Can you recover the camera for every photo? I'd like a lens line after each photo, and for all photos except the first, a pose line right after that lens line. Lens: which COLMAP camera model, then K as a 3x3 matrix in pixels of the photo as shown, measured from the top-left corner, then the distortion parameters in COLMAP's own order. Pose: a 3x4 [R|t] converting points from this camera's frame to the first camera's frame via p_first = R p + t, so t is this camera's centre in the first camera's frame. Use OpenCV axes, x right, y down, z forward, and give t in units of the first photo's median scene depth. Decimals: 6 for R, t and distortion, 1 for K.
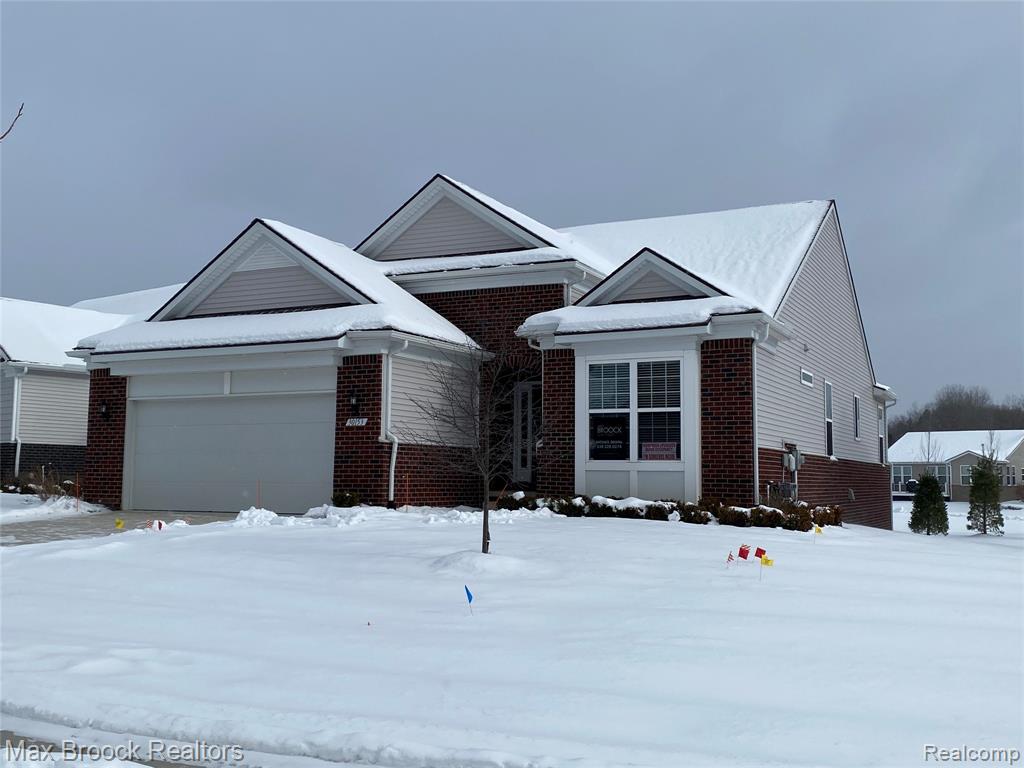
lens RADIAL K [[1066.0, 0, 510.6], [0, 1066.0, 378.0], [0, 0, 1]] dist [0.059993, 0.000000]
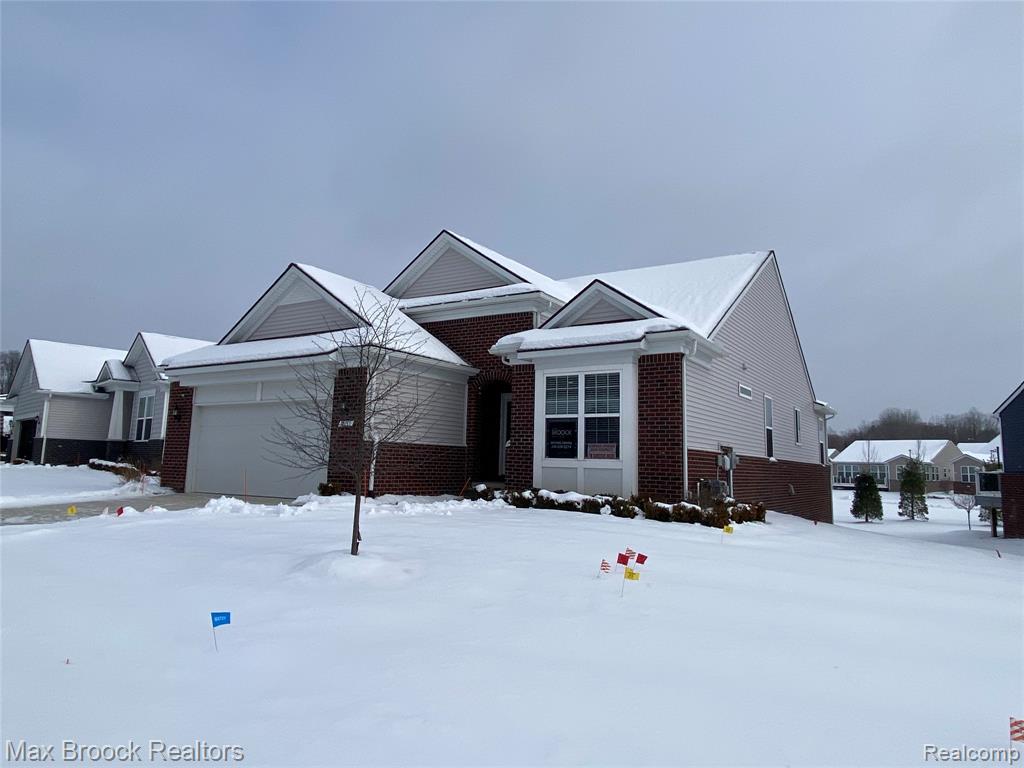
lens RADIAL K [[693.5, 0, 509.2], [0, 693.5, 366.1], [0, 0, 1]] dist [0.040586, -0.010502]
pose [[0.993901, -0.000139, -0.110272, 0.119610], [-0.005517, 0.998684, -0.050982, 0.015147], [0.110134, 0.051280, 0.992593, 0.234311]]
